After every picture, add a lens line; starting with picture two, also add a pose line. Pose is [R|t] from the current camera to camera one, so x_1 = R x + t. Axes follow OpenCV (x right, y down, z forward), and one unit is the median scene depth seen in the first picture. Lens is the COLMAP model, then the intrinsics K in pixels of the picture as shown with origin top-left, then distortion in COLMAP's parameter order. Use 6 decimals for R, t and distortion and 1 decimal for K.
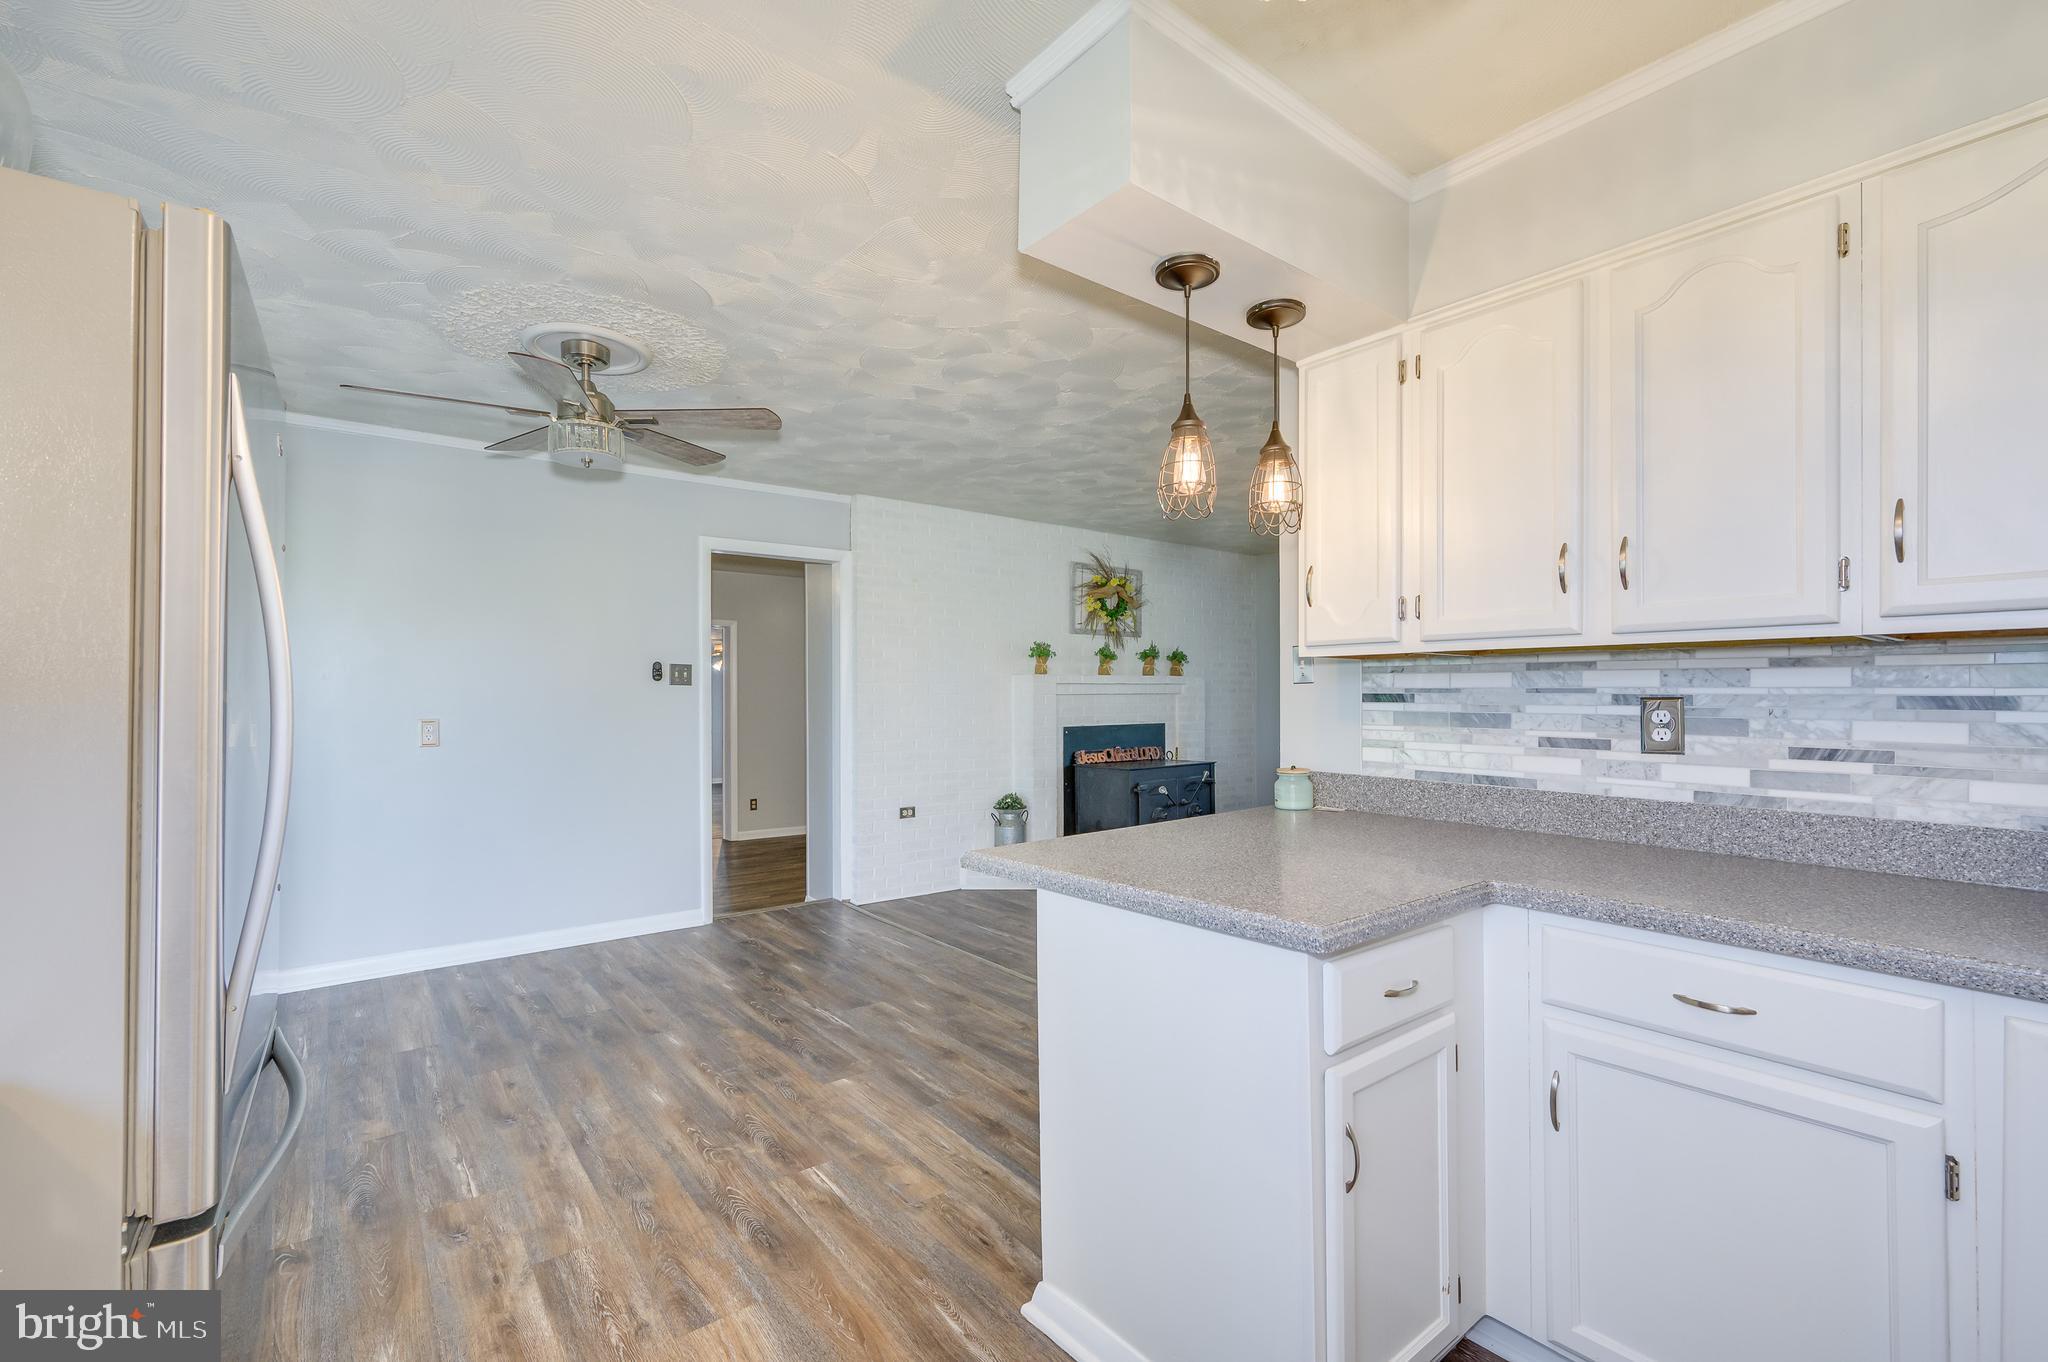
lens RADIAL K [[887.8, 0, 1026.6], [0, 887.8, 685.0], [0, 0, 1]] dist [-0.112955, 0.024003]
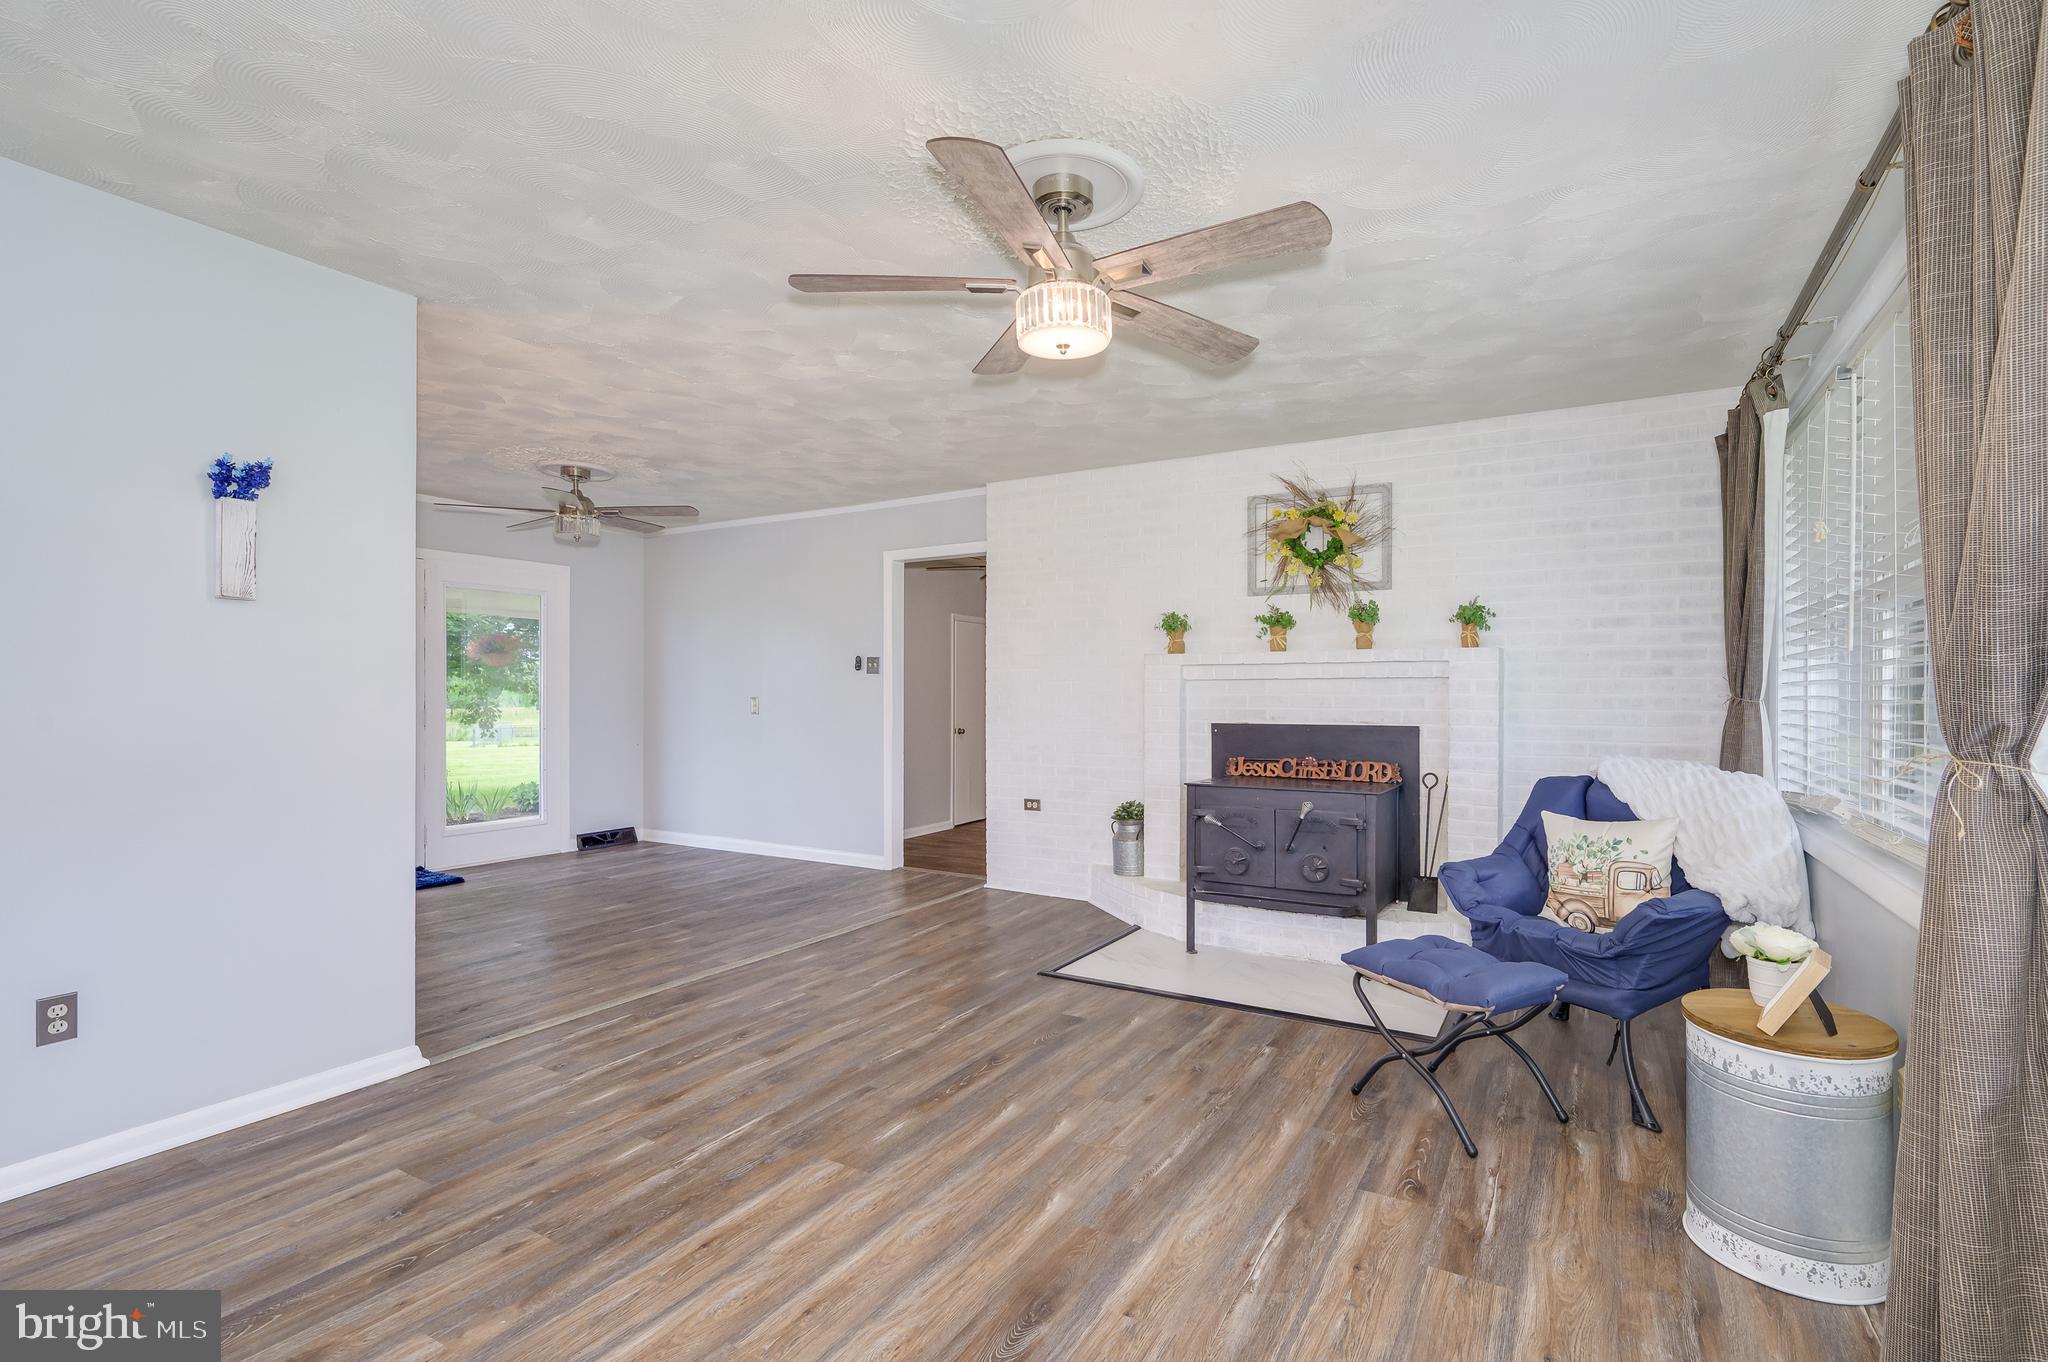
lens RADIAL K [[925.8, 0, 1069.3], [0, 925.8, 694.6], [0, 0, 1]] dist [-0.000738, -0.000089]
pose [[0.372431, 0.003497, -0.928053, 1.341251], [0.004420, 0.999975, 0.005542, 0.034330], [0.928050, -0.006166, 0.372406, 1.112145]]
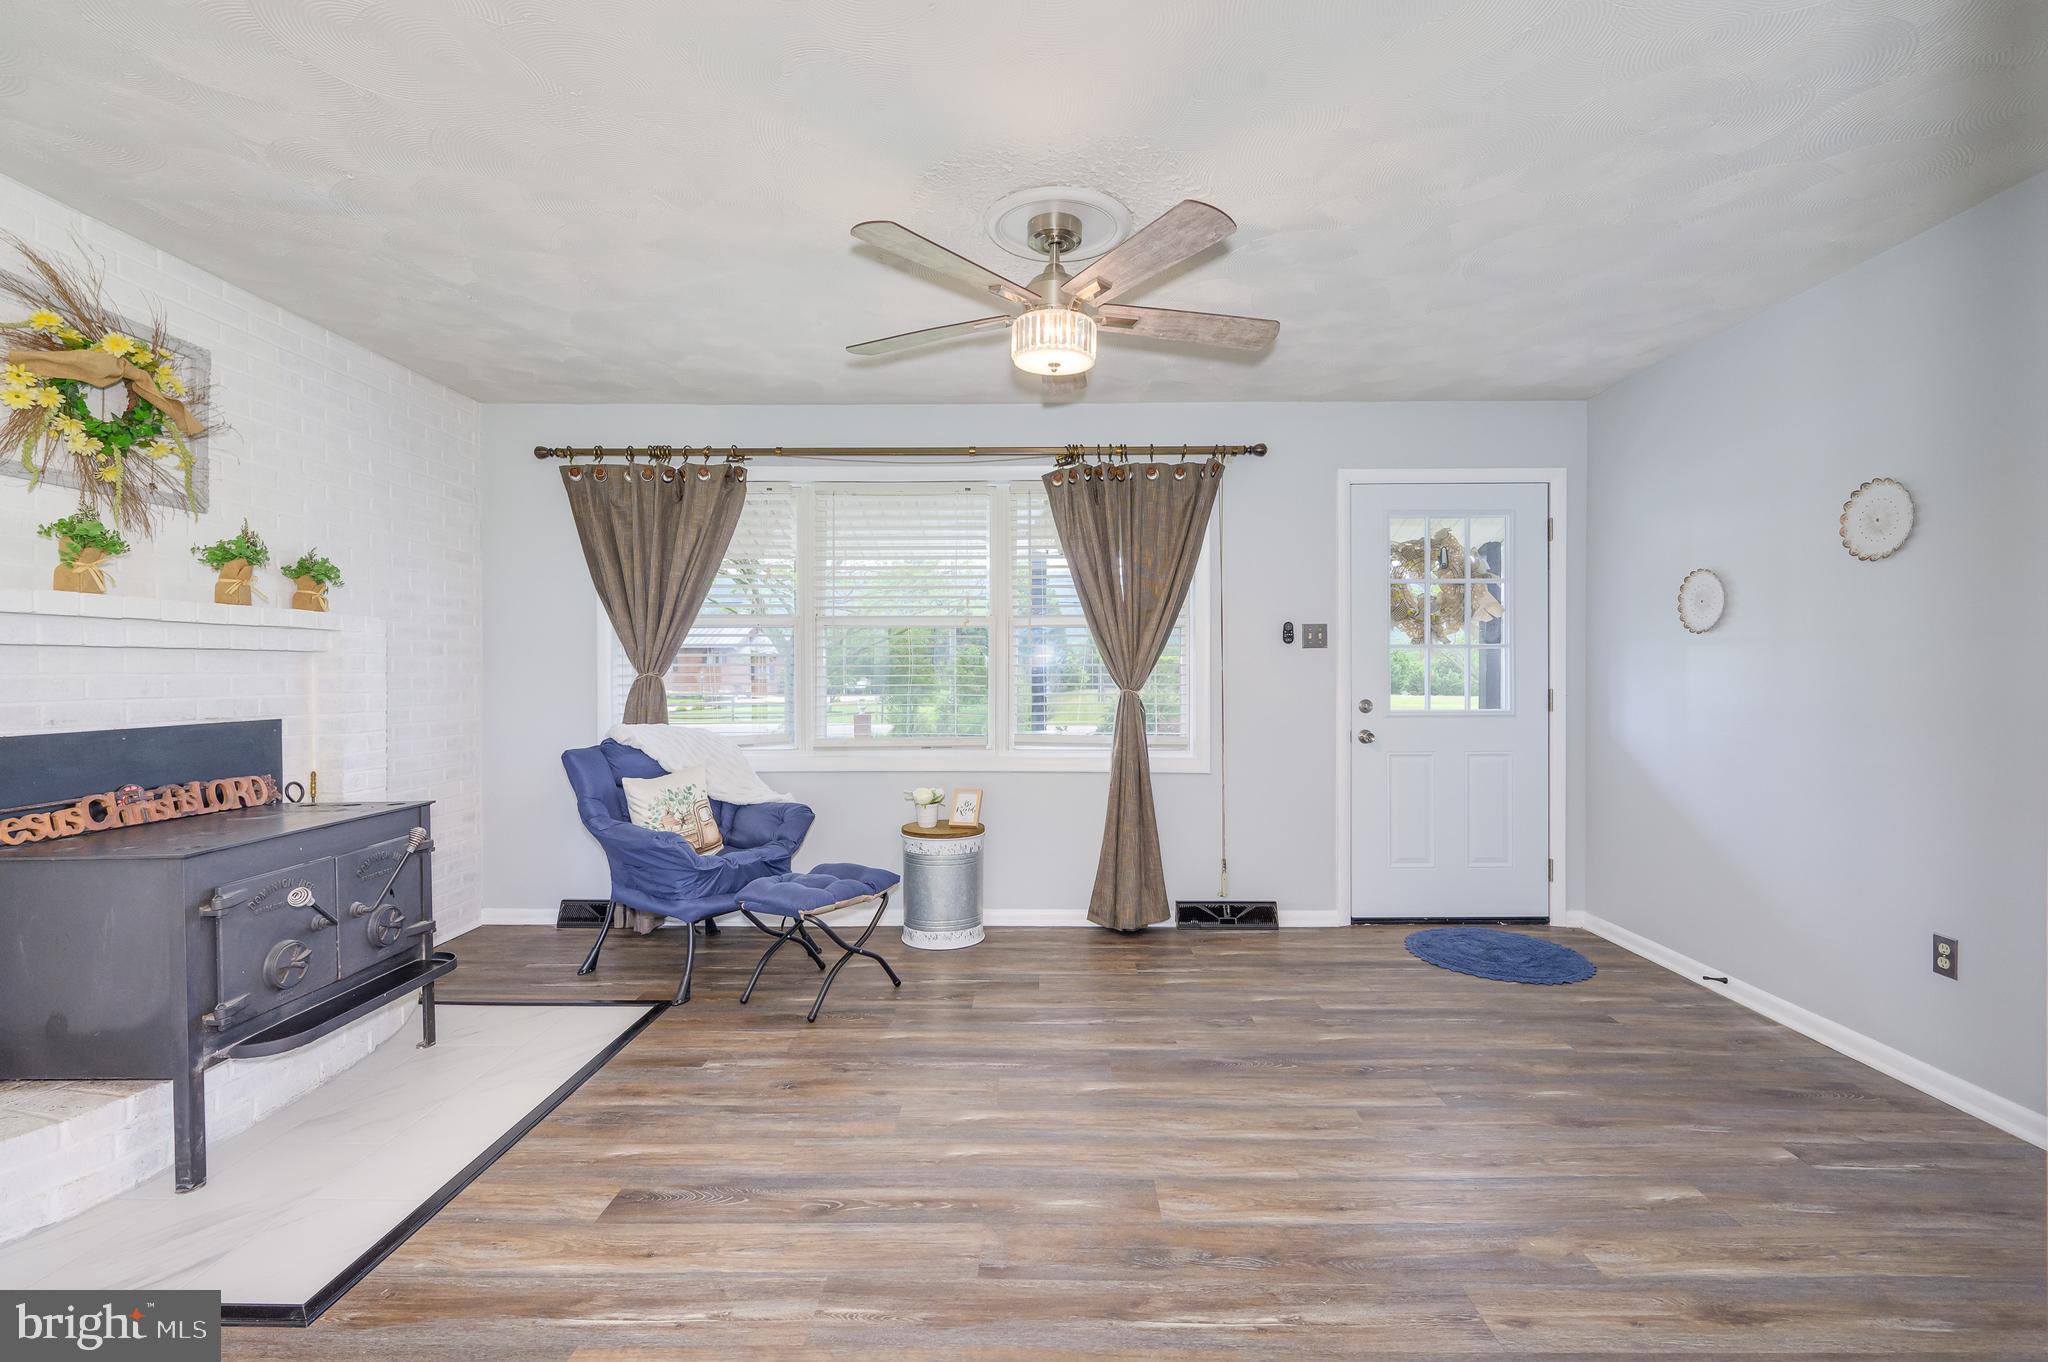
lens RADIAL K [[924.9, 0, 1024.0], [0, 924.9, 681.0], [0, 0, 1]] dist [0.000741, 0.000187]
pose [[0.638292, -0.006436, 0.769768, 0.082136], [-0.006027, 0.999893, 0.013358, 0.033226], [-0.769771, -0.013166, 0.638184, 0.885642]]
